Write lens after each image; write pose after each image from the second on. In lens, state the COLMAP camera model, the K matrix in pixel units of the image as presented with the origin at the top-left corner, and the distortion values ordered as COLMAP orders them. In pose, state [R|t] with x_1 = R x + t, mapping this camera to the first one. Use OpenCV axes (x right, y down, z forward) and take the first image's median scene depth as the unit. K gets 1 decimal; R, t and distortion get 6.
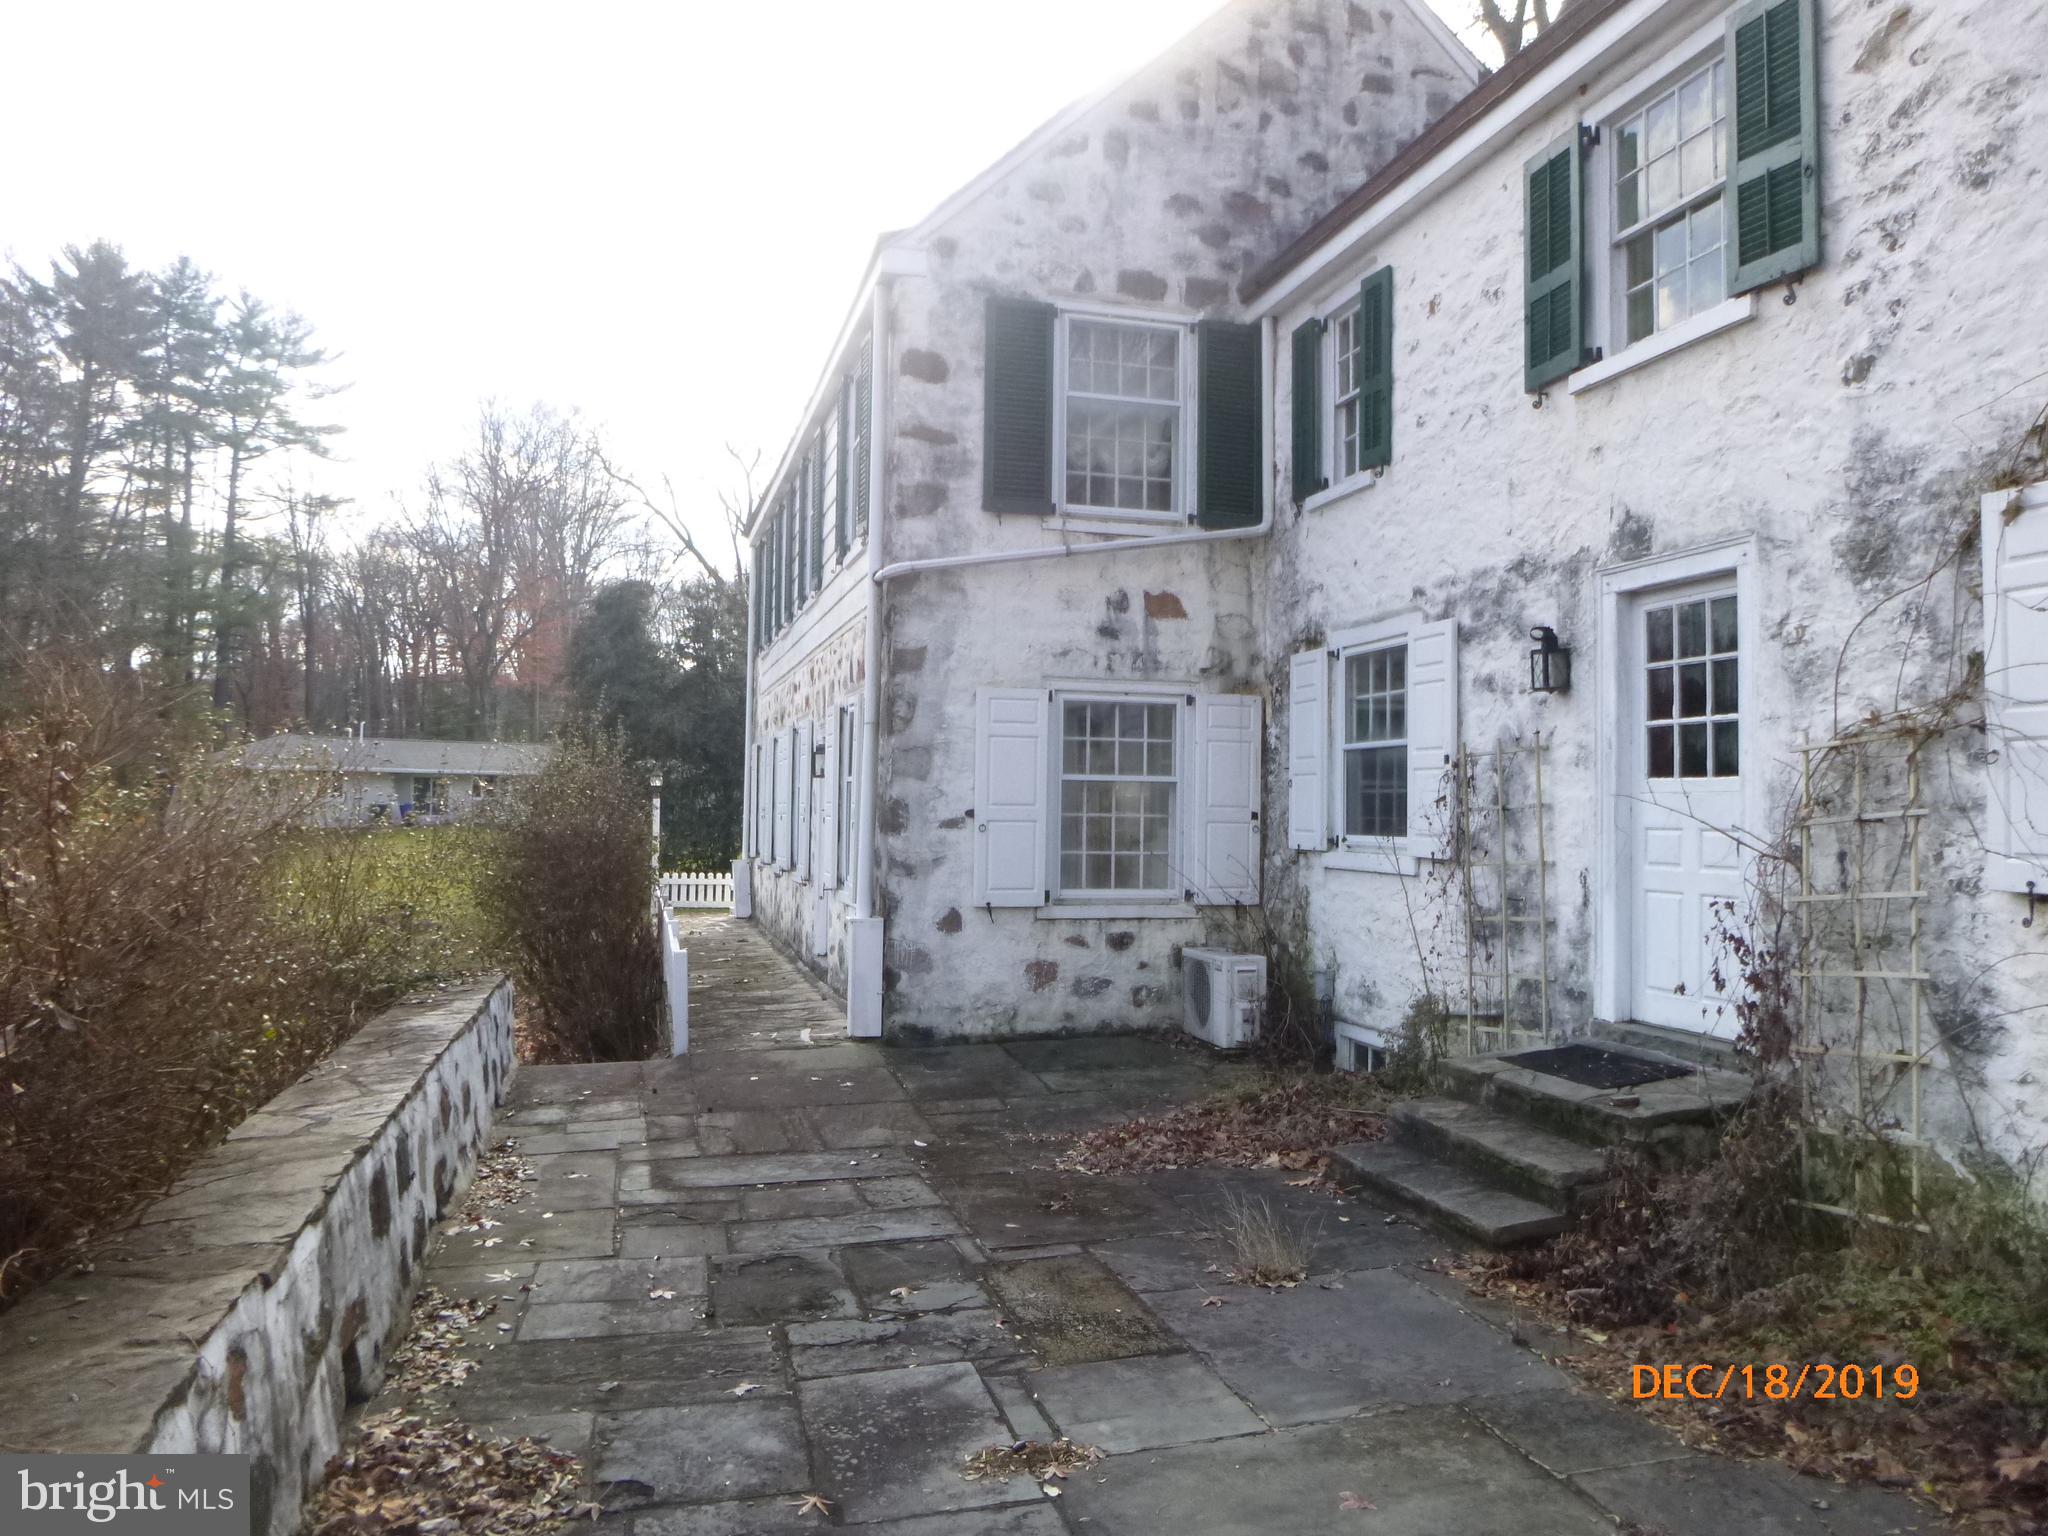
lens RADIAL K [[1487.0, 0, 1021.8], [0, 1487.0, 764.5], [0, 0, 1]] dist [-0.053698, 0.001385]
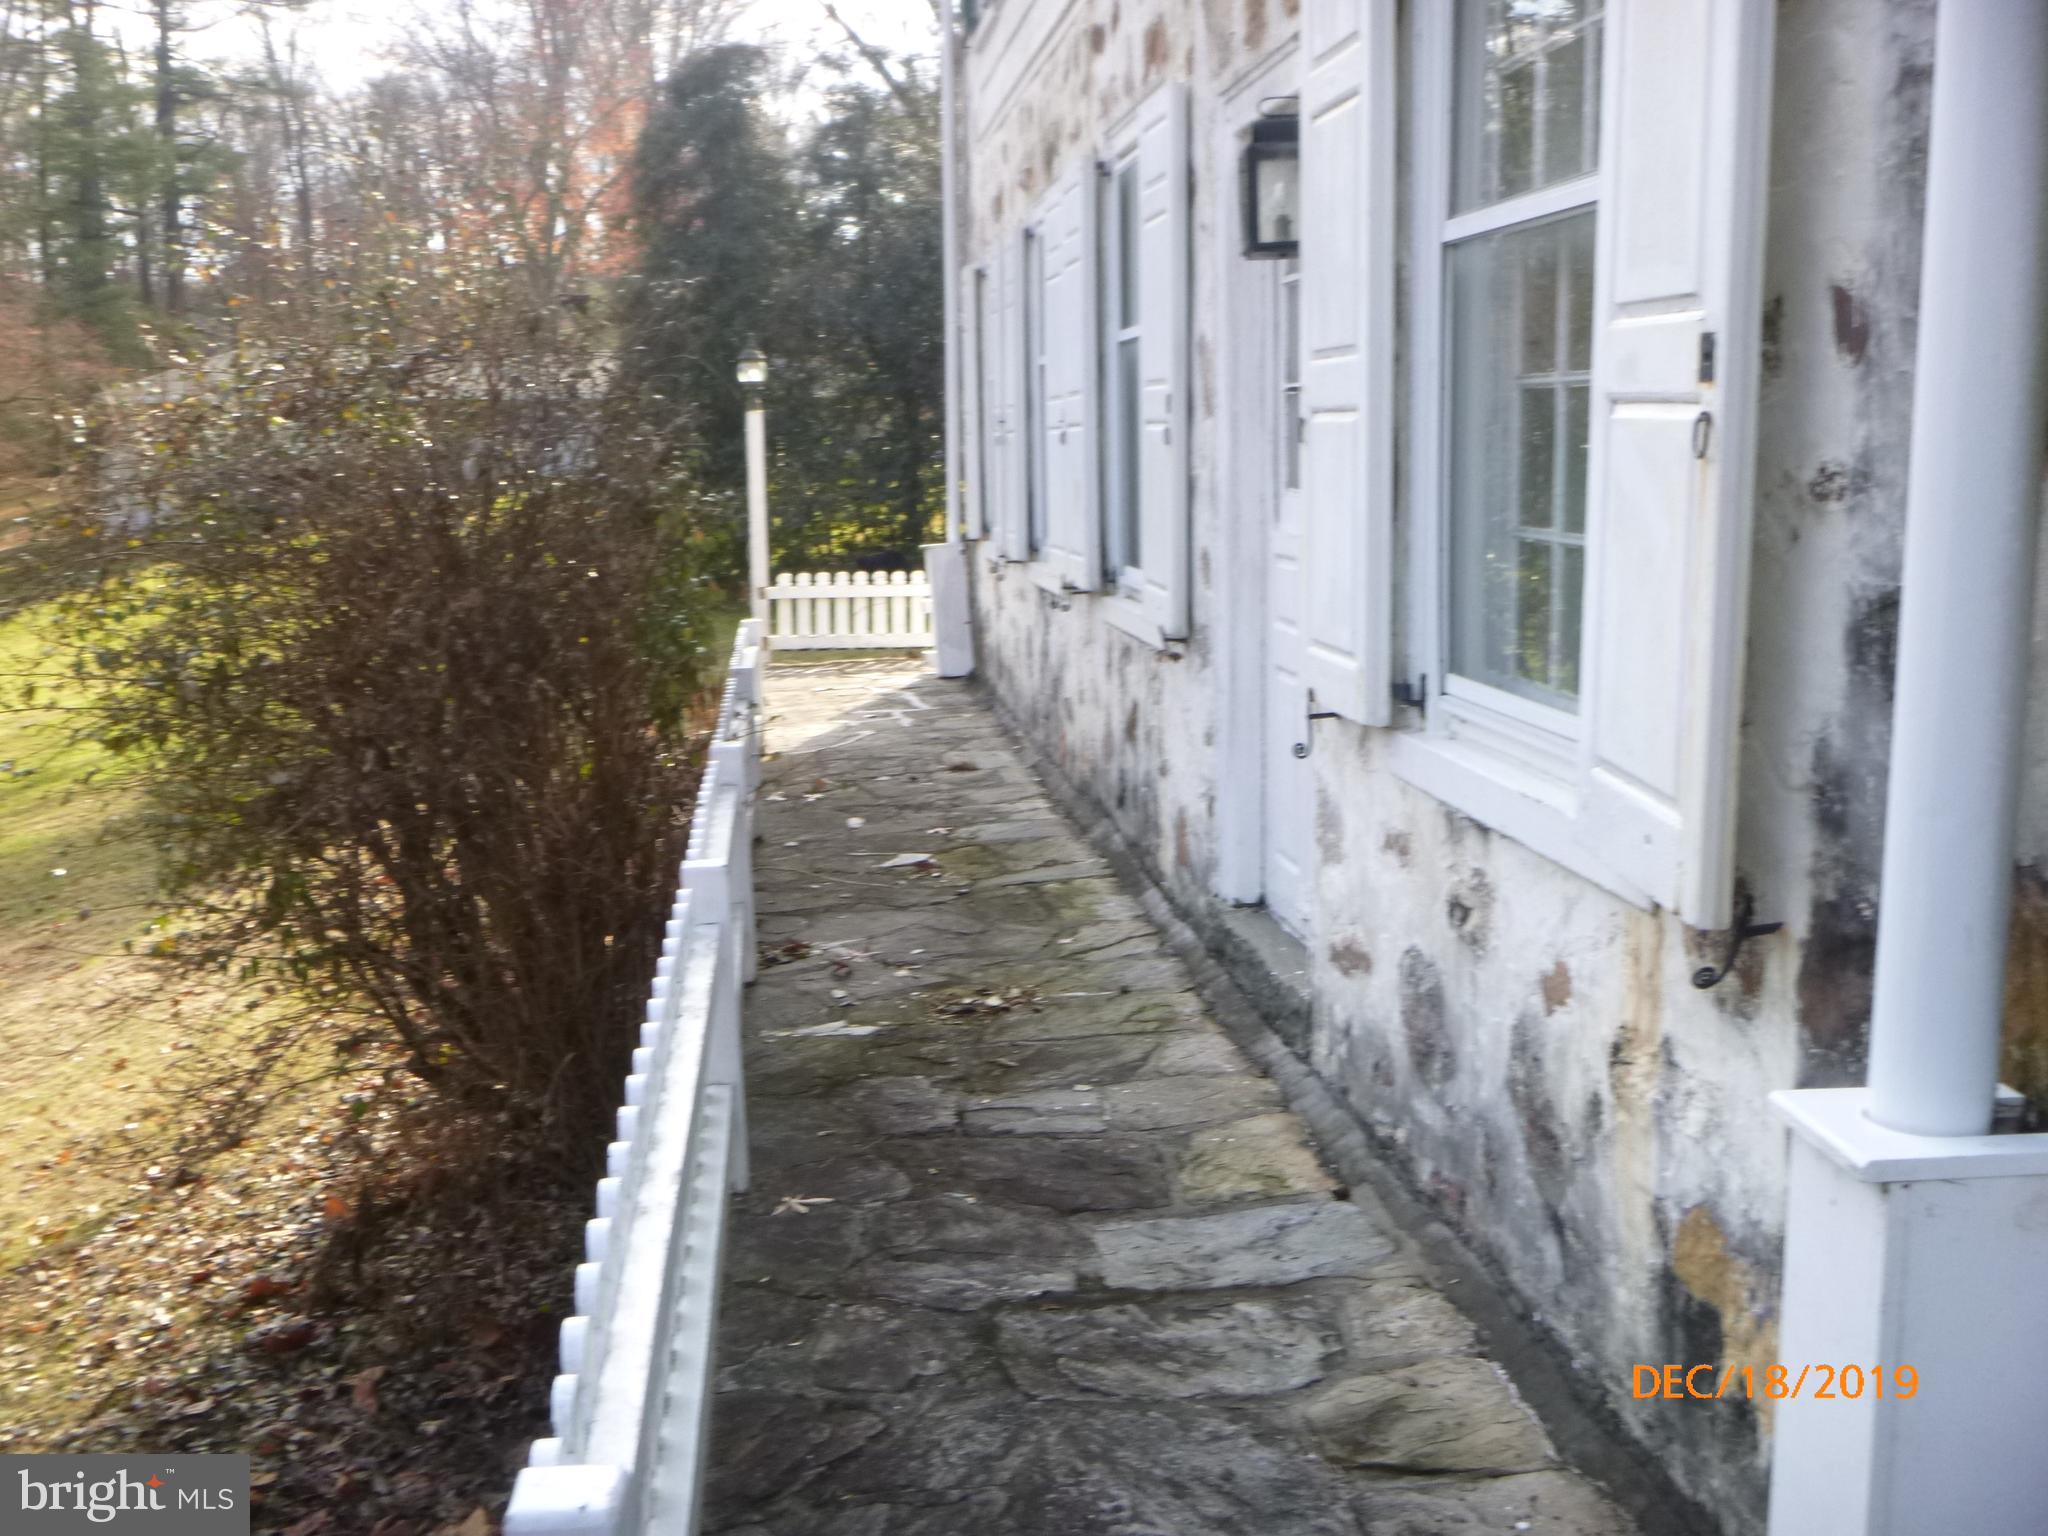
lens RADIAL K [[2140.5, 0, 1022.4], [0, 2140.5, 767.3], [0, 0, 1]] dist [-0.050420, 0.000000]
pose [[0.989283, -0.004433, -0.145941, -0.073256], [0.030972, 0.983164, 0.180083, 0.015662], [0.142685, -0.182673, 0.972765, 0.368956]]
